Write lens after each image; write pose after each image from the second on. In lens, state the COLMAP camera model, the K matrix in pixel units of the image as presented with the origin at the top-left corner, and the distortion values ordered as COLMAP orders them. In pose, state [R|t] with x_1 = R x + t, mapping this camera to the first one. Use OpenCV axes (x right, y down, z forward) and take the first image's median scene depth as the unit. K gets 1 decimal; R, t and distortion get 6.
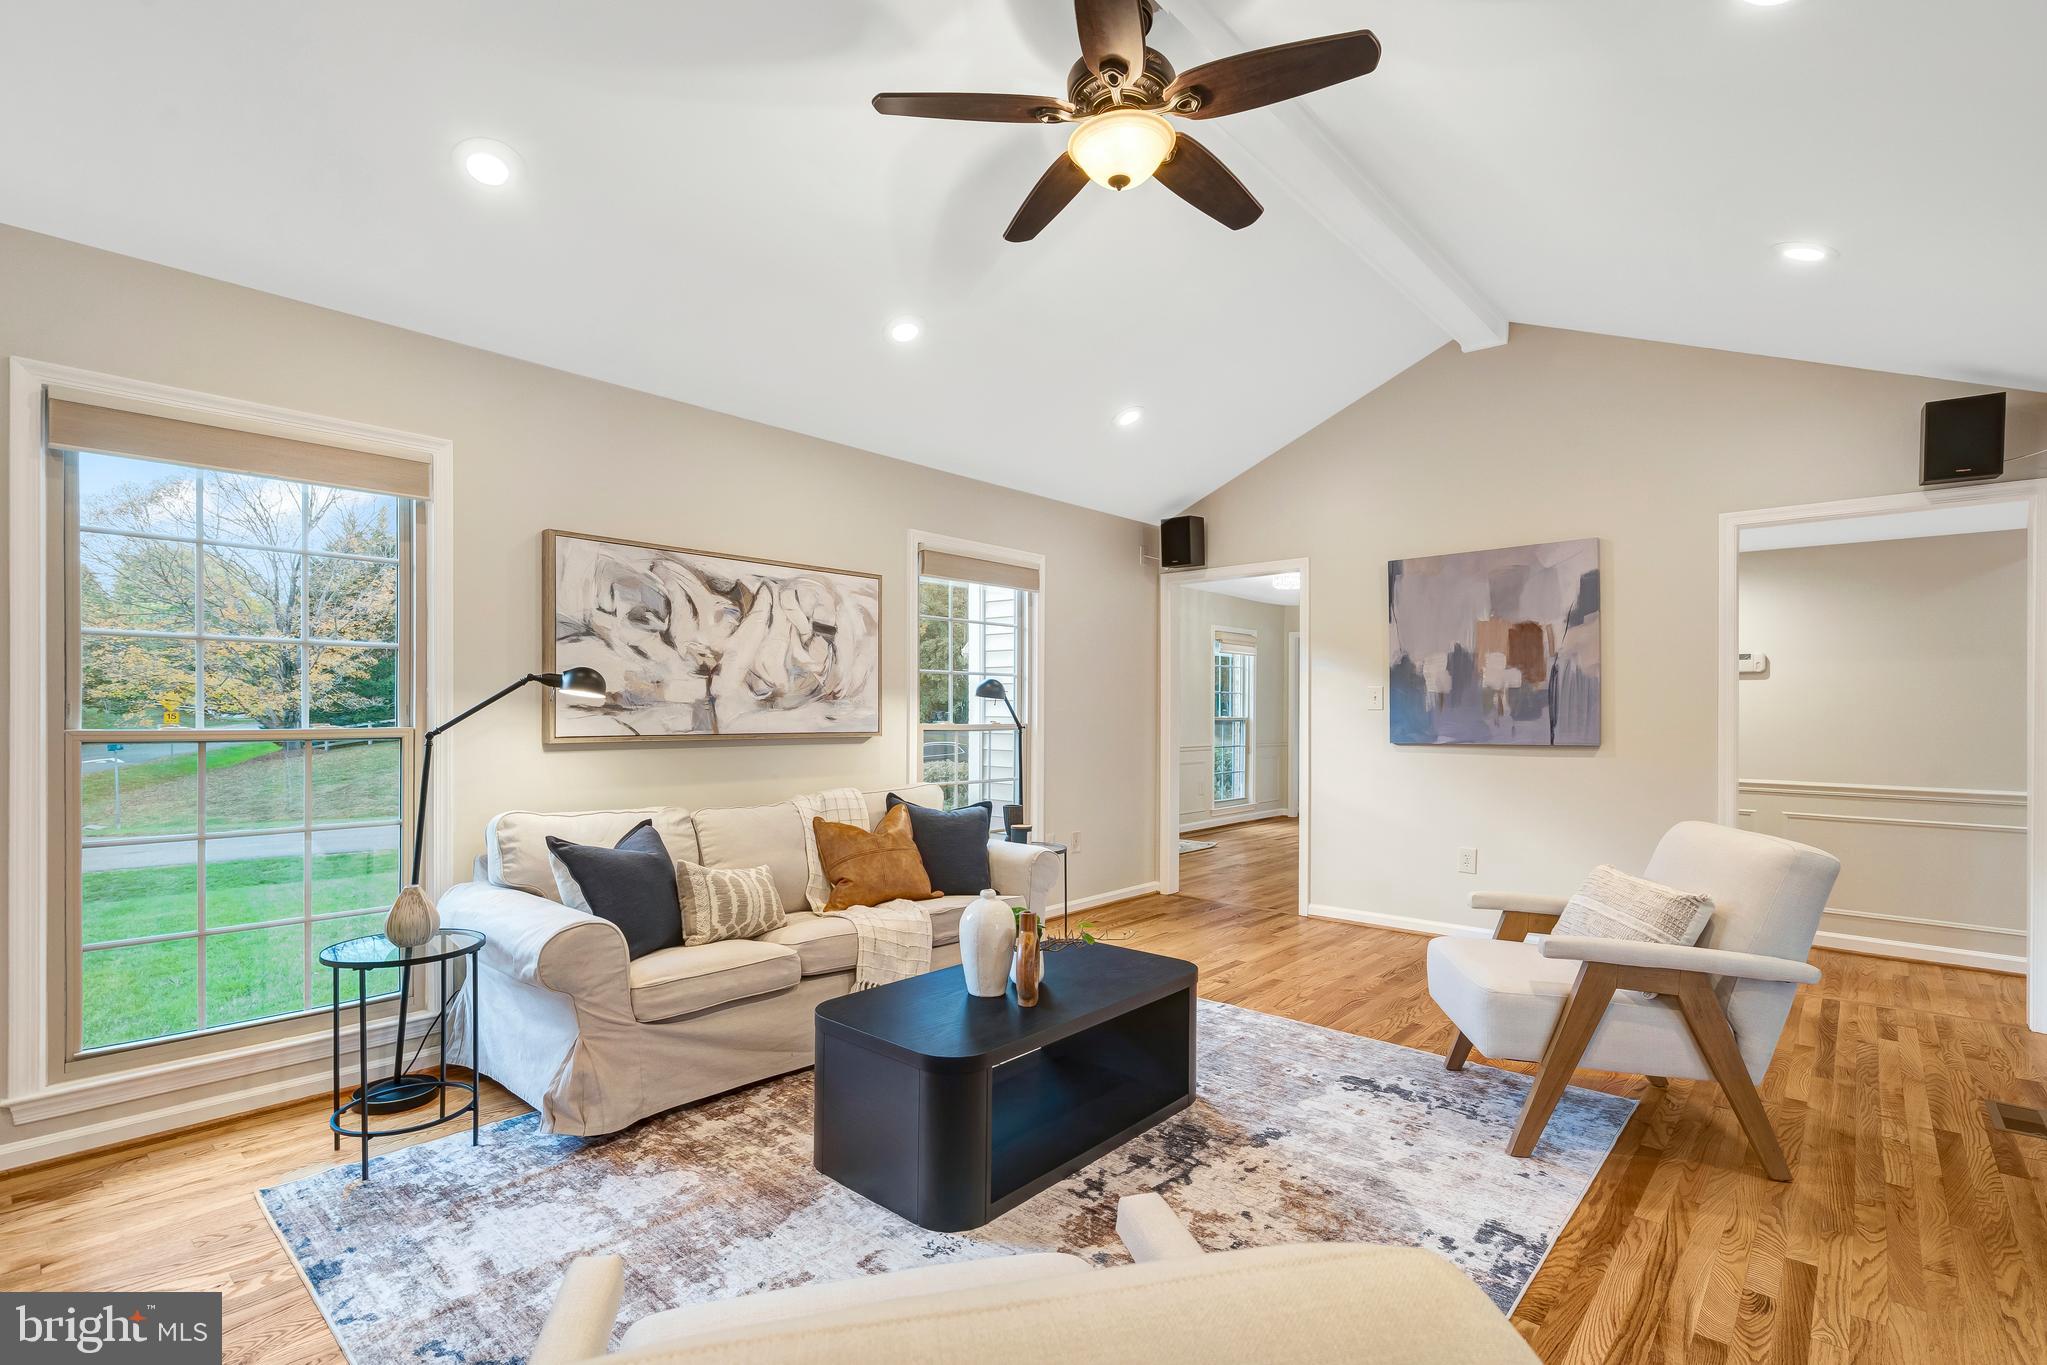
lens RADIAL K [[955.0, 0, 1022.9], [0, 955.0, 709.5], [0, 0, 1]] dist [-0.000924, -0.000321]
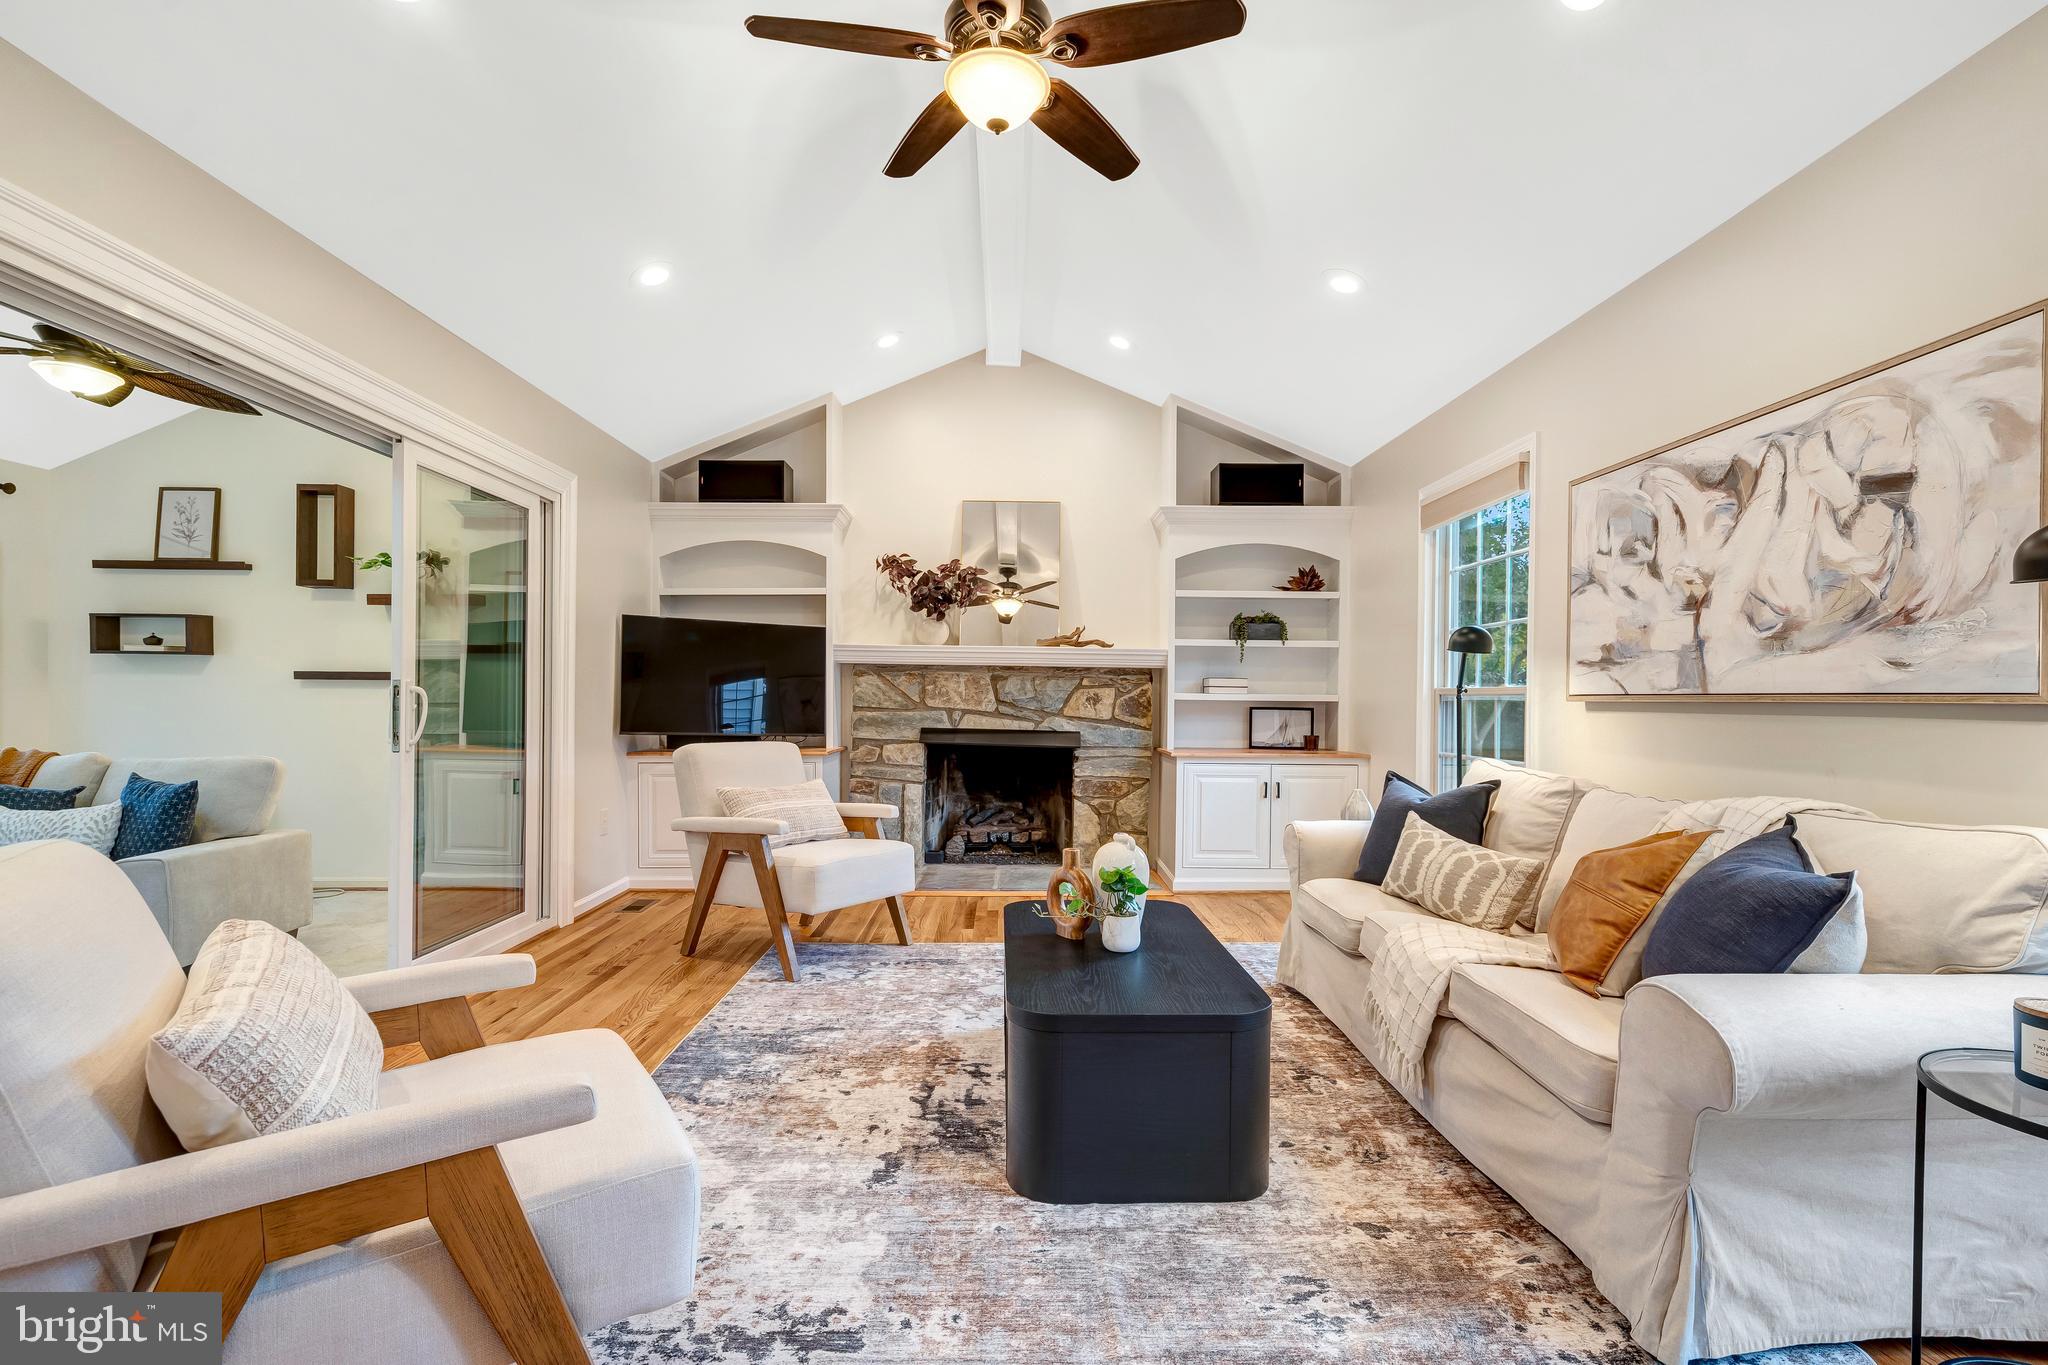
lens RADIAL K [[945.1, 0, 1013.6], [0, 945.1, 705.6], [0, 0, 1]] dist [-0.009700, 0.010187]
pose [[-0.740813, -0.006029, -0.671684, 0.502406], [-0.011766, 0.999923, 0.004002, 0.037609], [0.671608, 0.010868, -0.740827, 1.168325]]
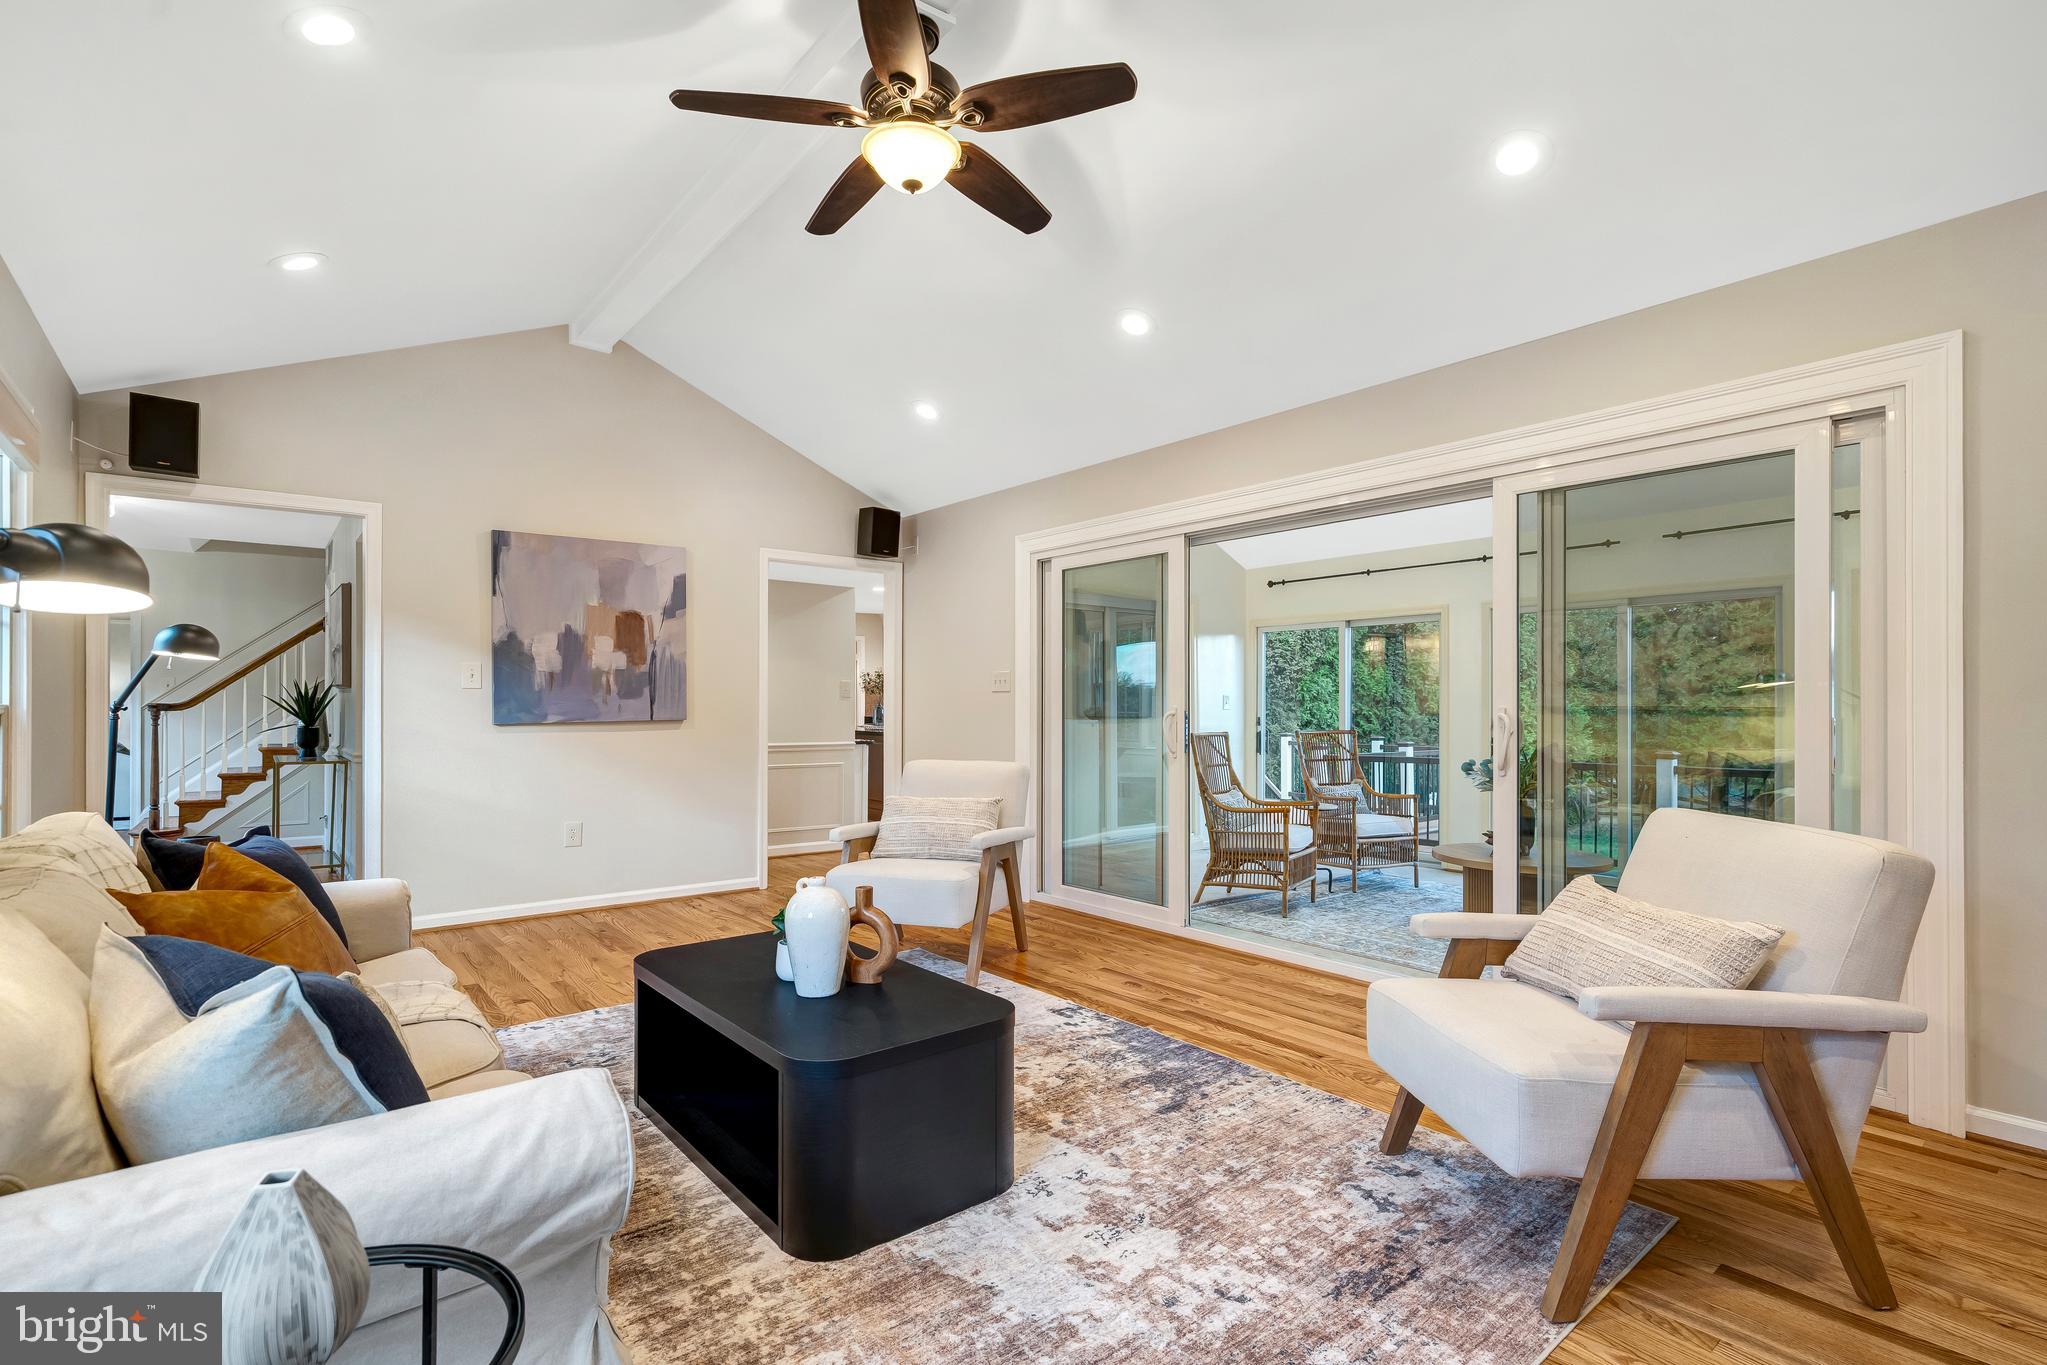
lens RADIAL K [[944.6, 0, 1013.1], [0, 944.6, 705.6], [0, 0, 1]] dist [-0.009700, 0.010187]
pose [[0.157151, -0.003895, 0.987567, -0.615121], [0.001074, 0.999992, 0.003773, 0.019300], [-0.987574, 0.000468, 0.157154, 0.481865]]
